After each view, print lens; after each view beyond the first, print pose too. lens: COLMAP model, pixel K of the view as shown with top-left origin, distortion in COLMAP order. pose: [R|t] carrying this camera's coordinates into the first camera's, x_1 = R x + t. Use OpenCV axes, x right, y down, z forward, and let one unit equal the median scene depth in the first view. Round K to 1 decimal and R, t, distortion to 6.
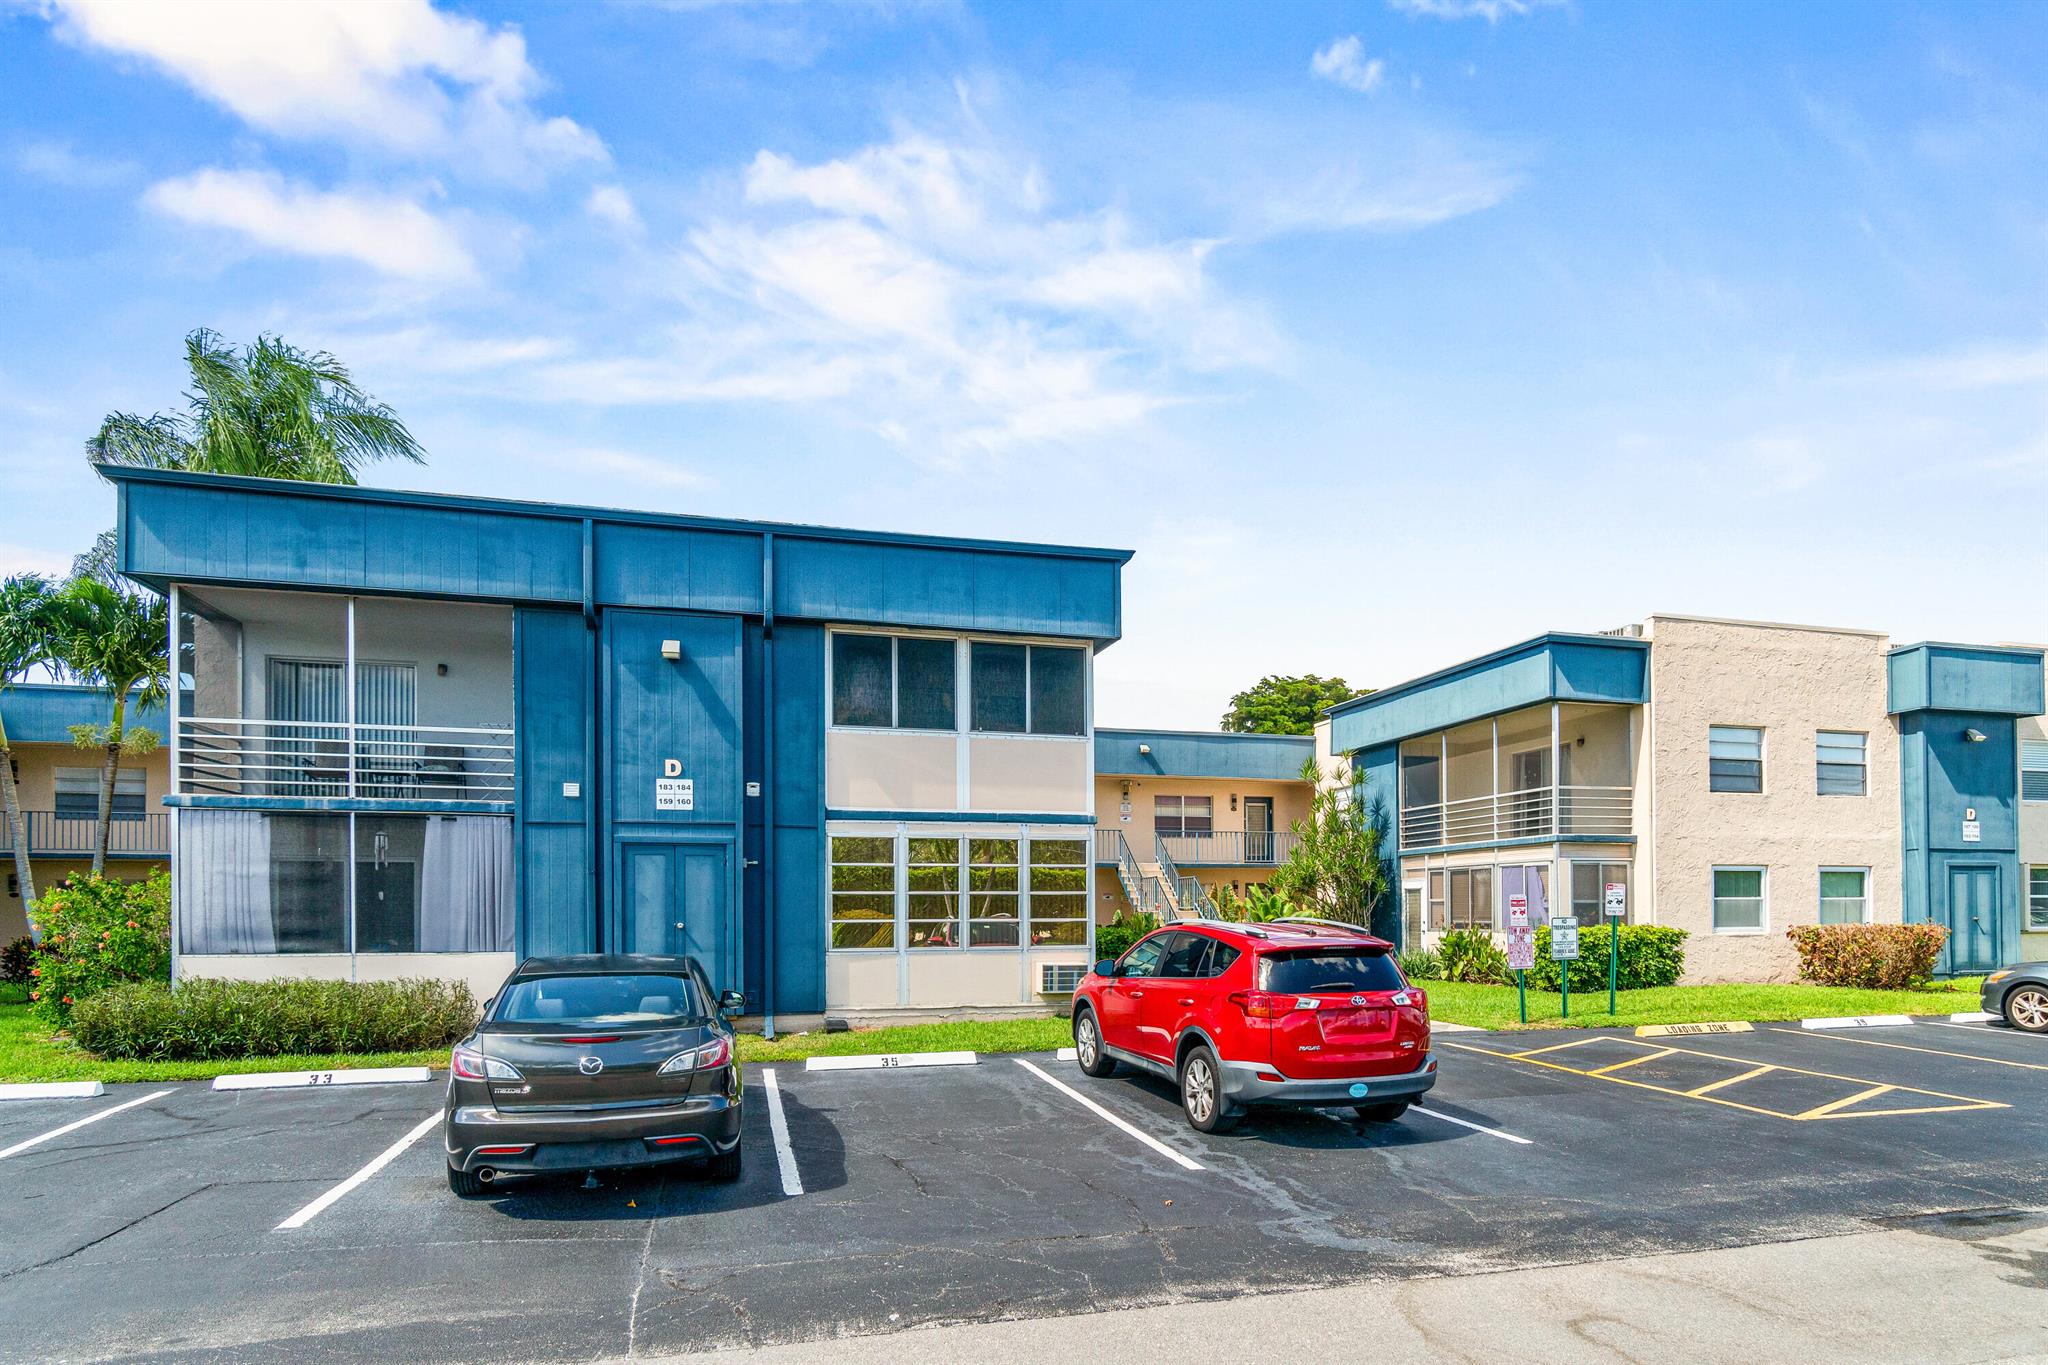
lens RADIAL K [[1079.9, 0, 1020.9], [0, 1079.9, 755.9], [0, 0, 1]] dist [0.000968, -0.000329]
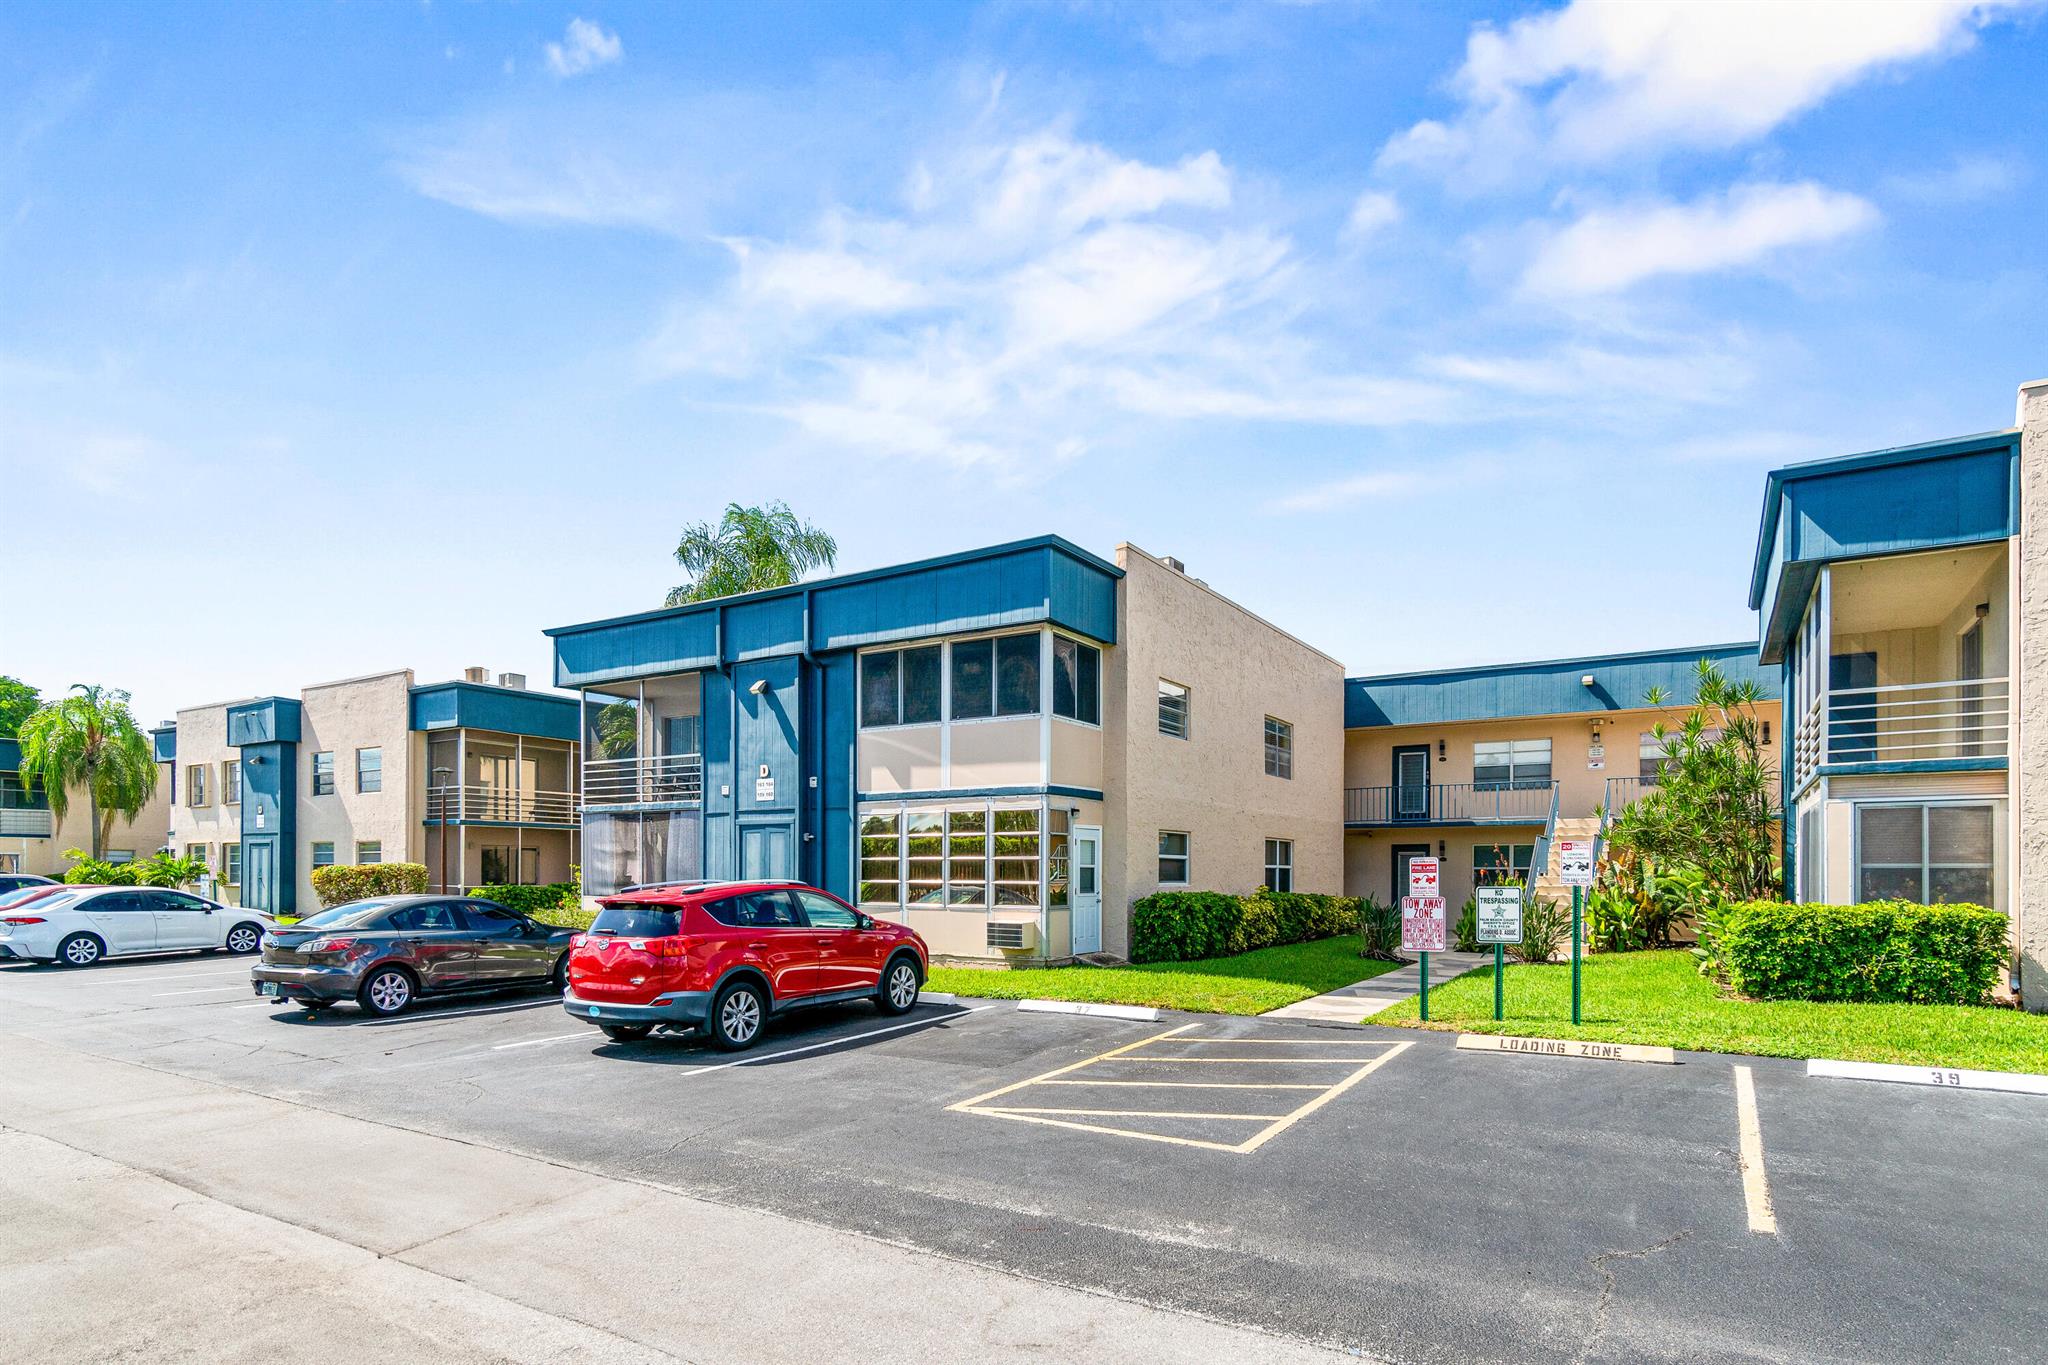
lens RADIAL K [[1070.7, 0, 1024.0], [0, 1070.7, 682.5], [0, 0, 1]] dist [0.000113, 0.000123]
pose [[0.684614, -0.122605, -0.718520, 0.847564], [0.097757, 0.992291, -0.076177, 0.032900], [0.722321, -0.018088, 0.691322, 0.250706]]
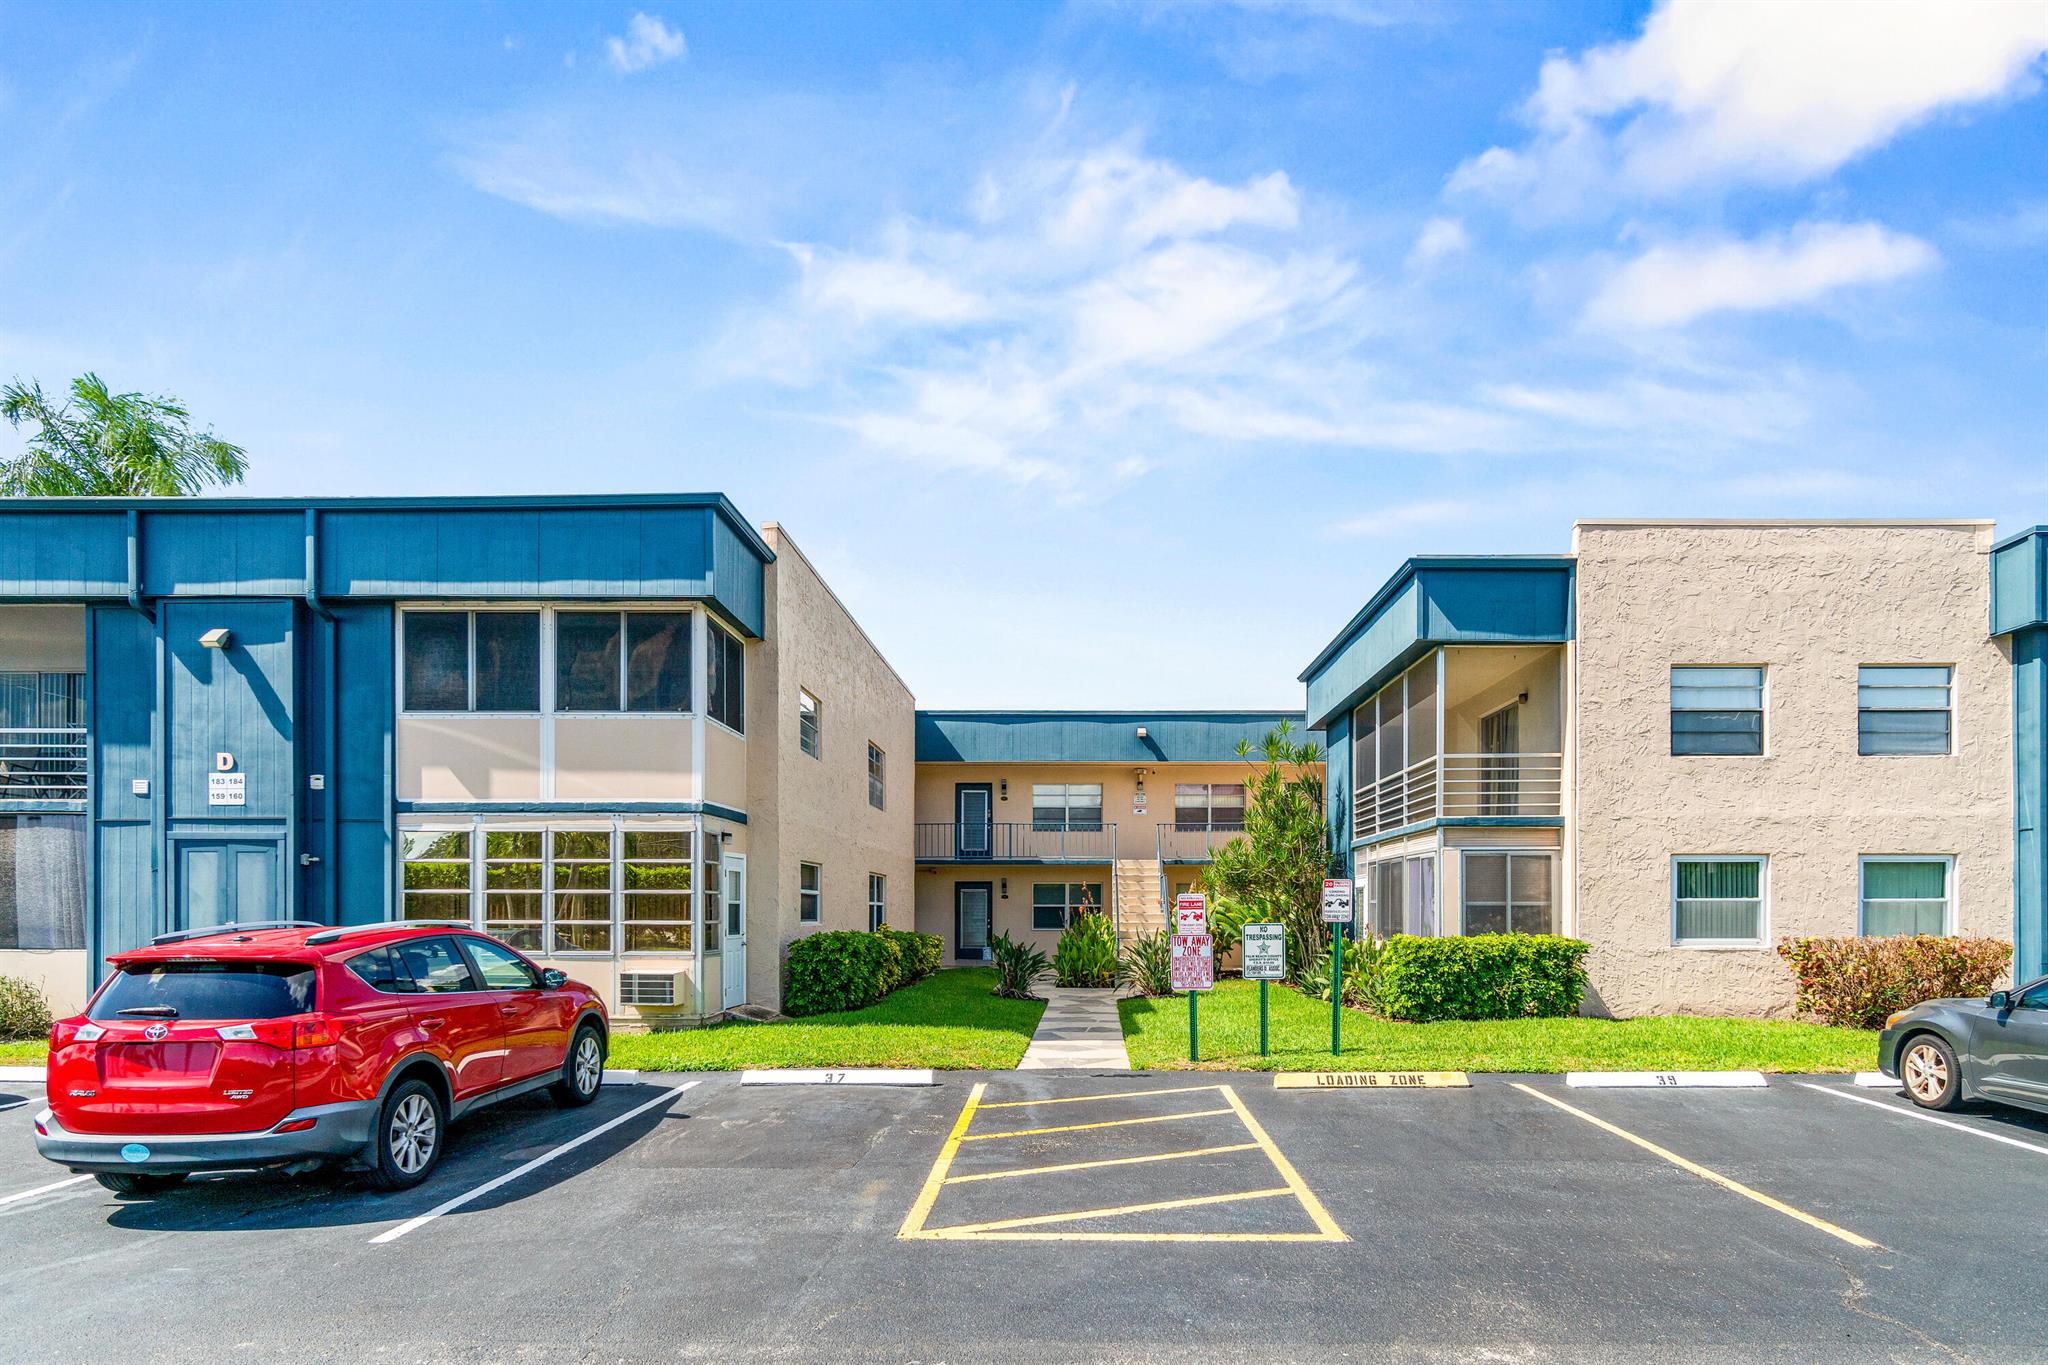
lens RADIAL K [[1089.9, 0, 1032.4], [0, 1089.9, 771.3], [0, 0, 1]] dist [-0.002959, -0.000245]
pose [[0.963849, -0.029547, -0.264806, 0.568929], [0.033057, 0.999415, 0.008806, 0.031687], [0.264391, -0.017241, 0.964261, 0.230284]]
